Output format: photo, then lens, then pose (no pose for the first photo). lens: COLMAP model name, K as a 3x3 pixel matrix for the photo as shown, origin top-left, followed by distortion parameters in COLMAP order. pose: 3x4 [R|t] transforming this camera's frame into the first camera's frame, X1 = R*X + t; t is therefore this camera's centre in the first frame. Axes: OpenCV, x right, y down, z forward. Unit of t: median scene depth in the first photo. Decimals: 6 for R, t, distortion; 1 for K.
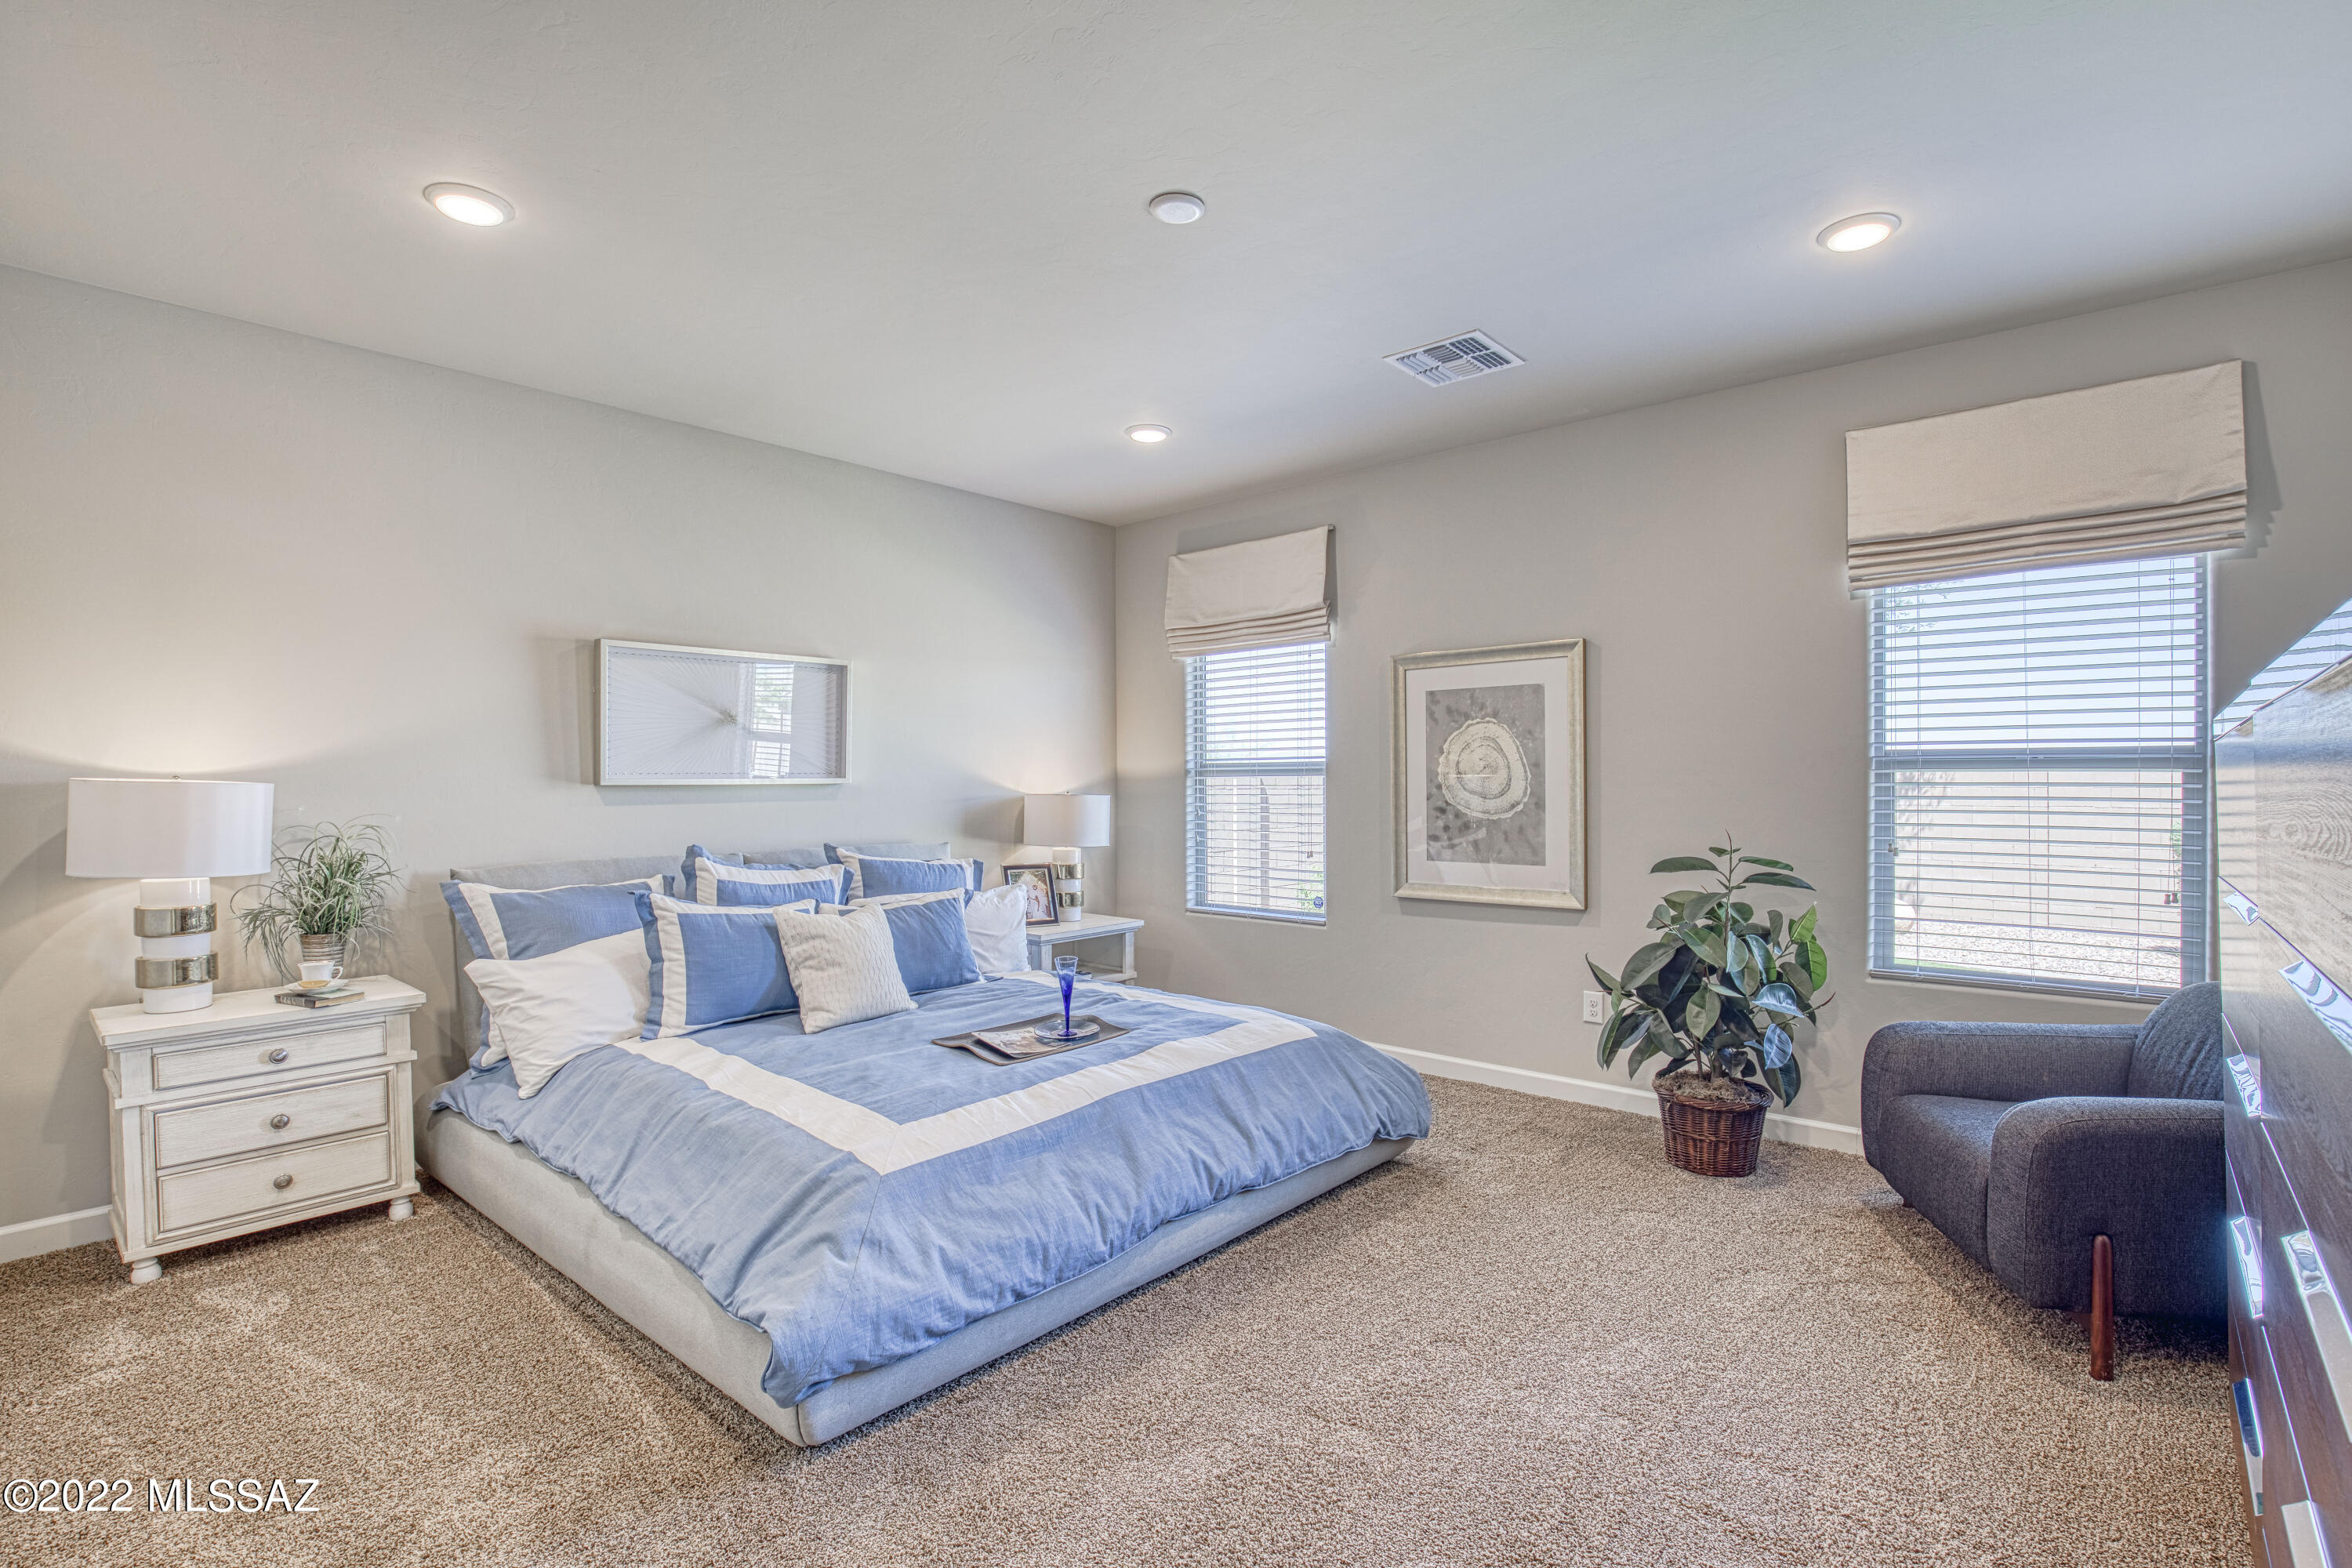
lens RADIAL K [[1081.8, 0, 1177.2], [0, 1081.8, 780.9], [0, 0, 1]] dist [-0.035724, 0.003009]
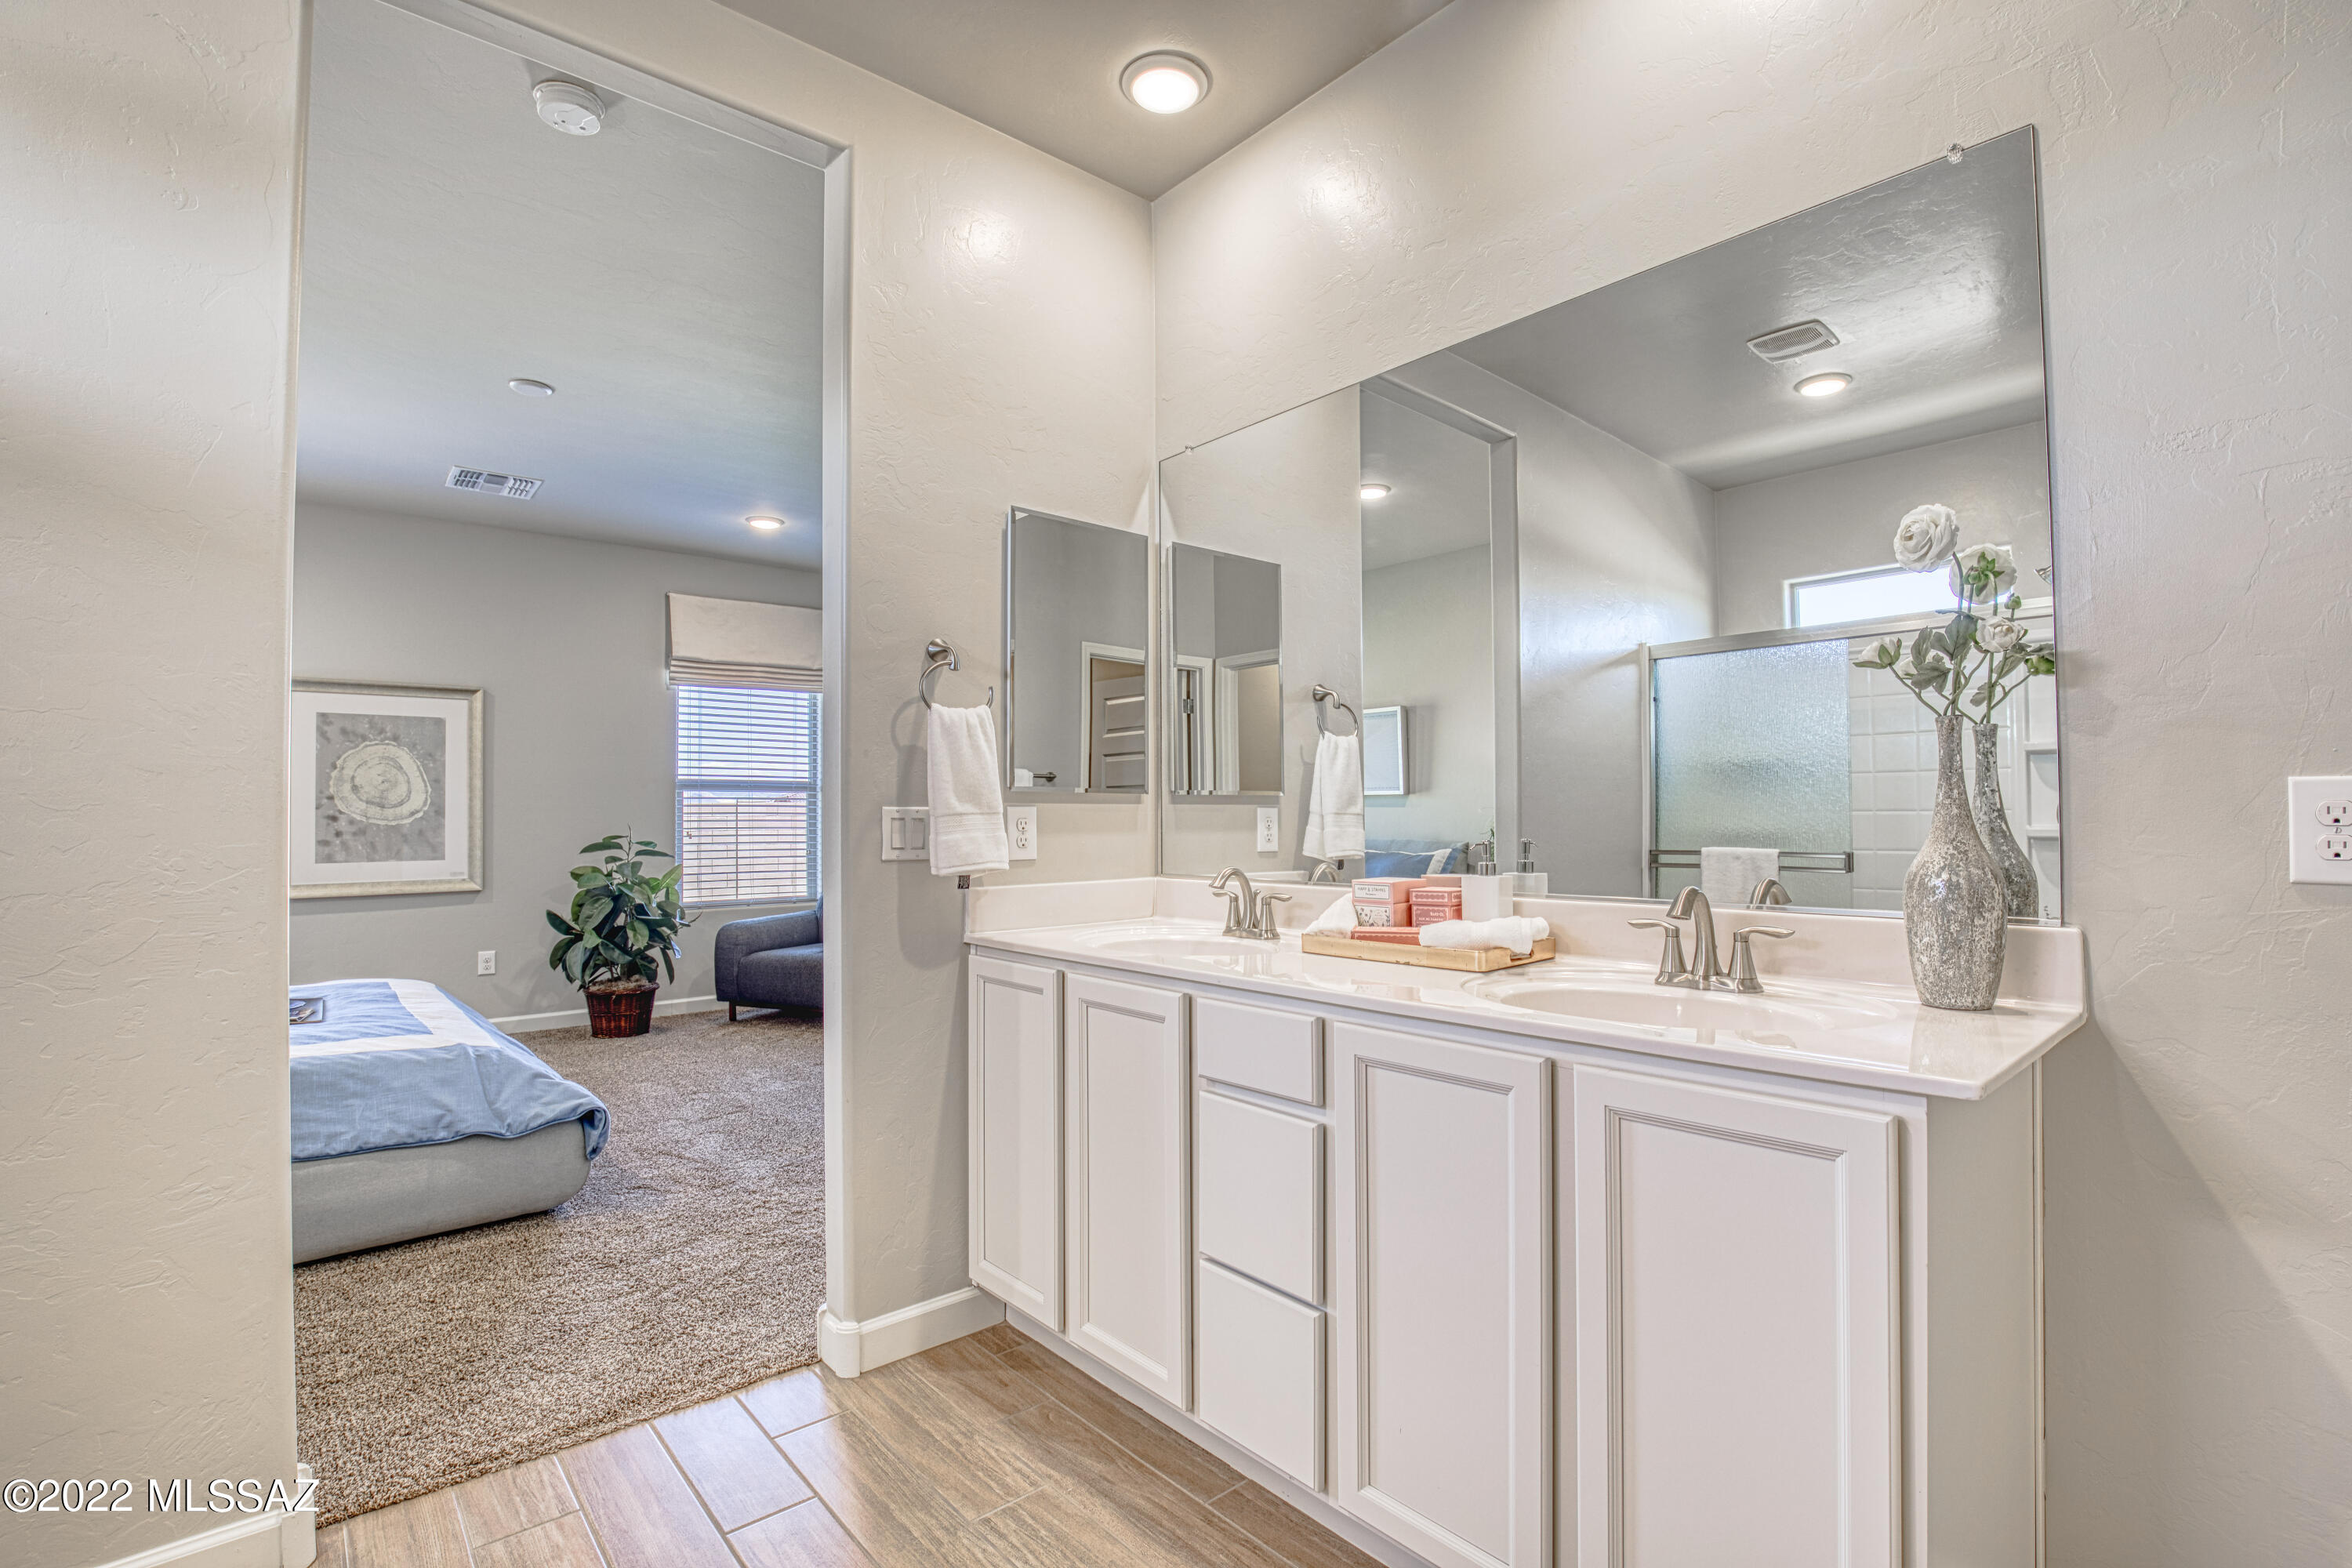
lens RADIAL K [[1081.8, 0, 1179.4], [0, 1081.8, 793.7], [0, 0, 1]] dist [-0.035724, 0.003009]
pose [[0.139413, 0.025989, 0.989893, -0.791302], [0.007690, 0.999597, -0.027327, 0.041311], [-0.990204, 0.011422, 0.139157, -0.046267]]
